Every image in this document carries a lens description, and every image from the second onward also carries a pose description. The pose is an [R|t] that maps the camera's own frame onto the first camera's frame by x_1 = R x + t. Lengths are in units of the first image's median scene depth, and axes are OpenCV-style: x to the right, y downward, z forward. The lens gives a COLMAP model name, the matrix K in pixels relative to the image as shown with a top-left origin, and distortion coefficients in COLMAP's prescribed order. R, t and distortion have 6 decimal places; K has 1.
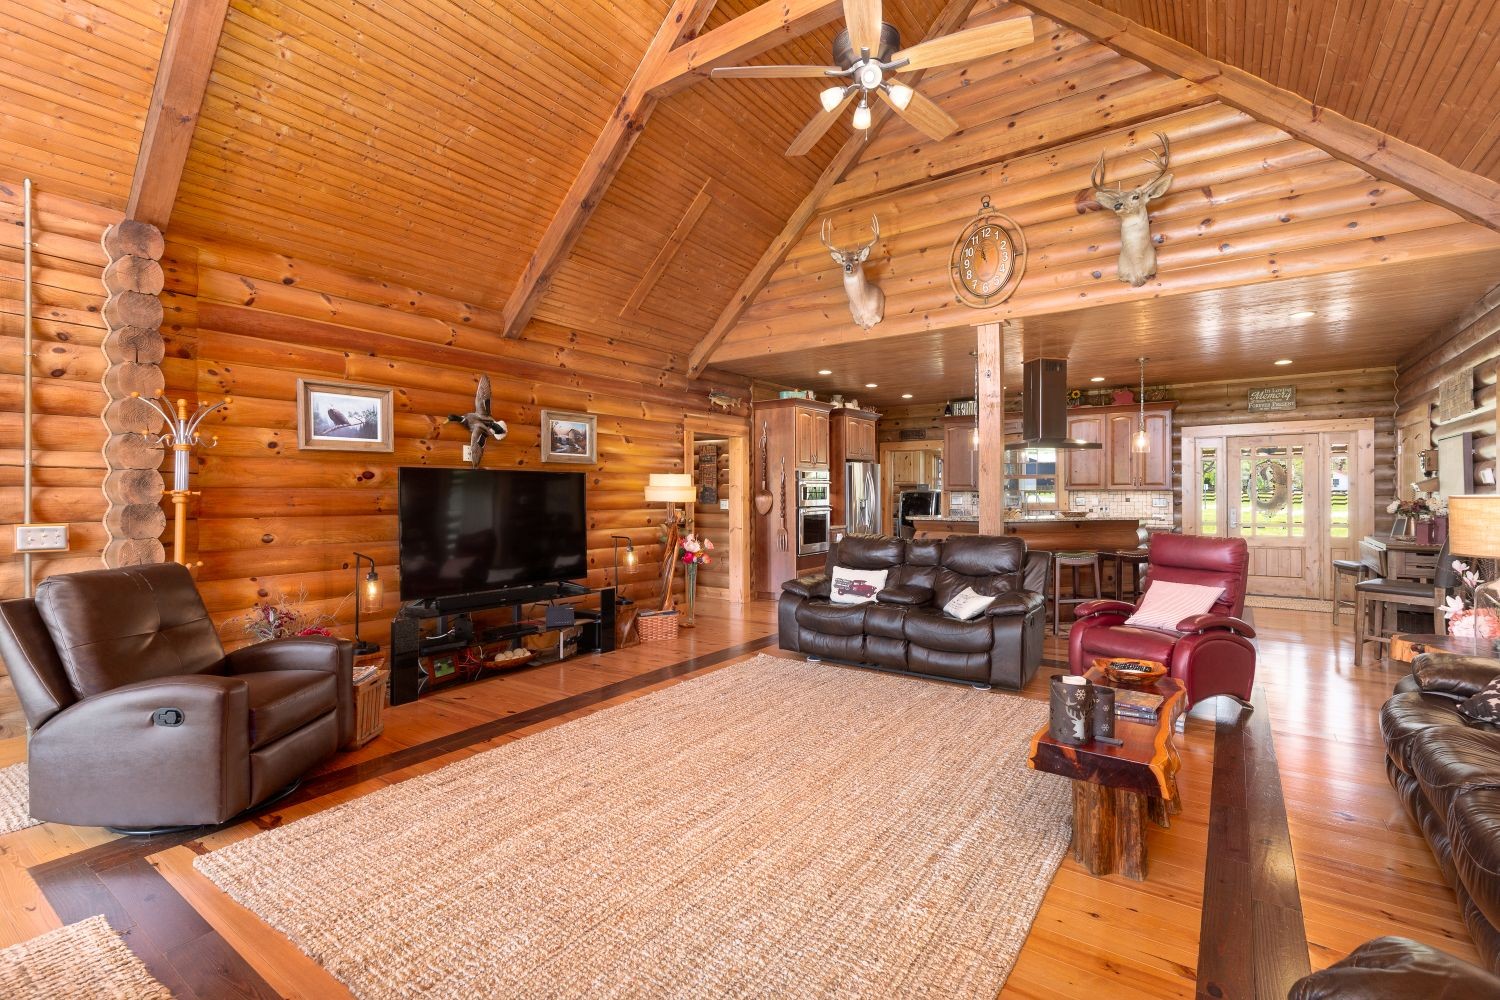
lens RADIAL K [[668.8, 0, 757.7], [0, 668.8, 496.3], [0, 0, 1]] dist [0.005660, -0.000224]
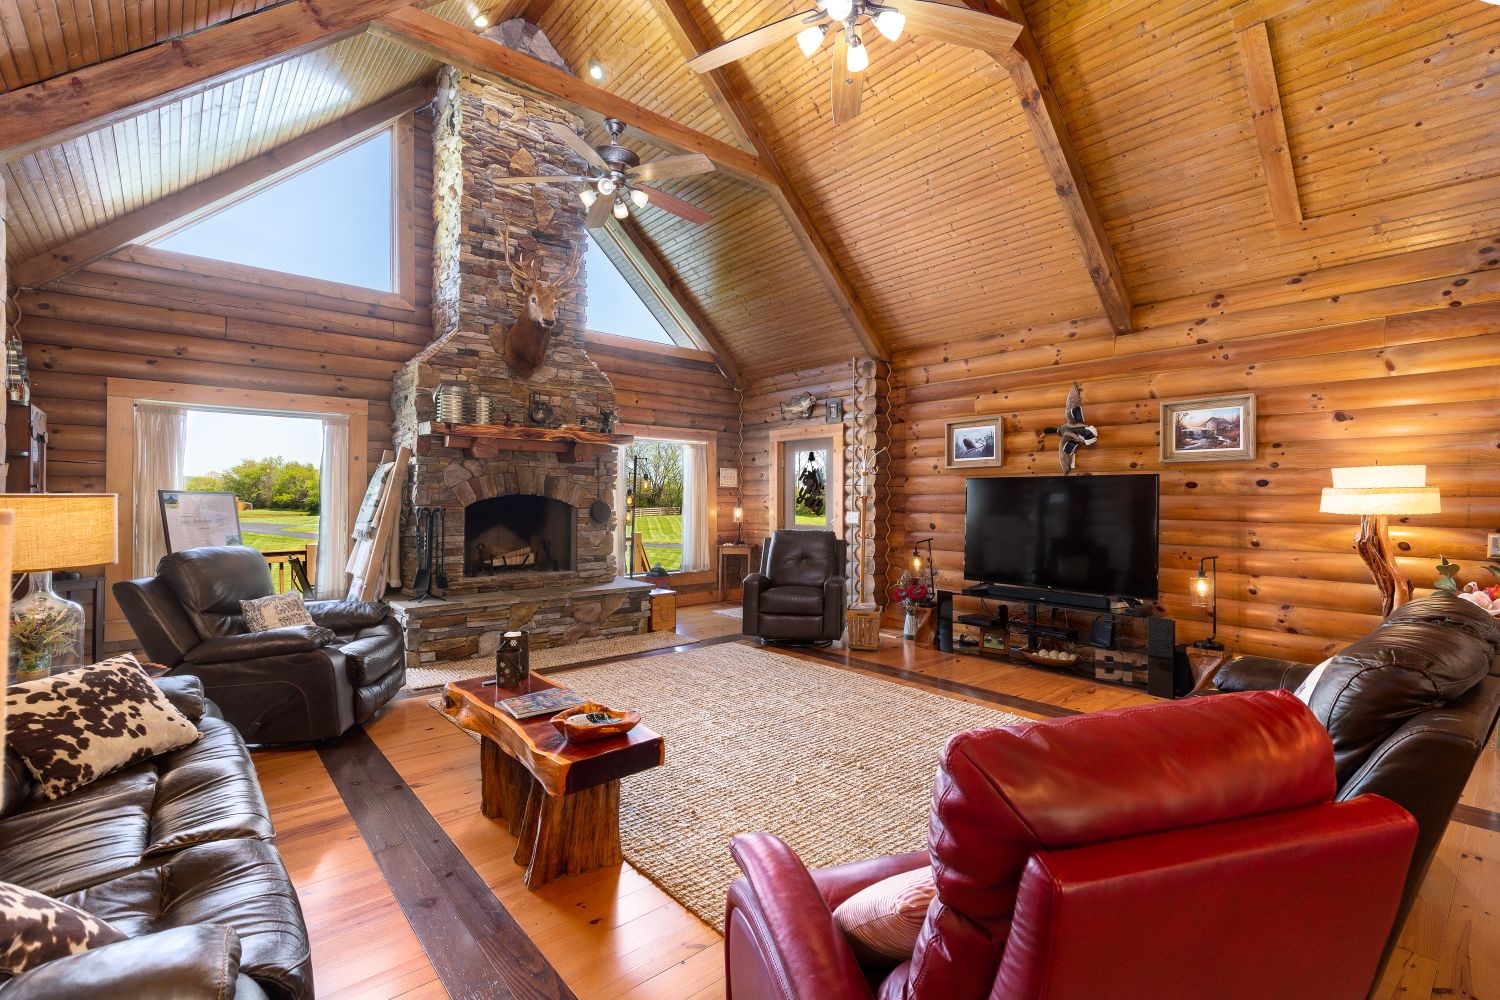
lens RADIAL K [[668.8, 0, 757.2], [0, 668.8, 494.6], [0, 0, 1]] dist [0.005660, -0.000224]
pose [[-0.248407, -0.004609, -0.968645, 0.711107], [-0.009928, 0.999948, -0.002212, -0.003260], [0.968605, 0.009067, -0.248440, 0.772946]]
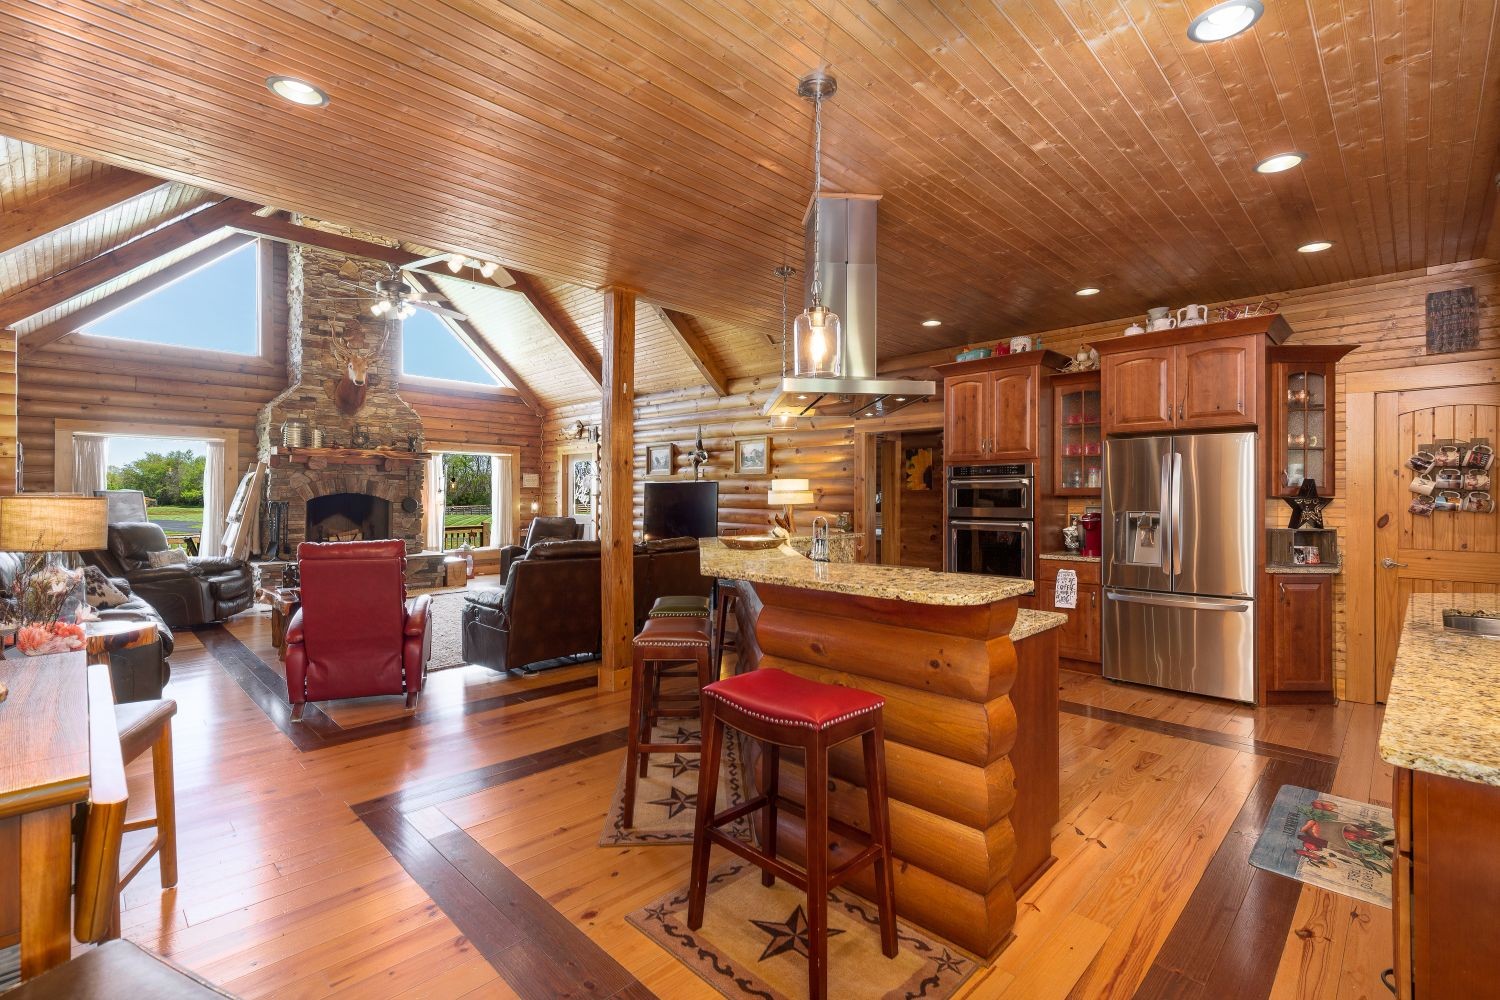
lens RADIAL K [[668.8, 0, 756.8], [0, 668.8, 495.5], [0, 0, 1]] dist [0.005660, -0.000224]
pose [[-0.167291, 0.001320, -0.985907, 1.212811], [-0.010734, 0.999937, 0.003160, -0.012341], [0.985849, 0.011111, -0.167266, 1.408648]]
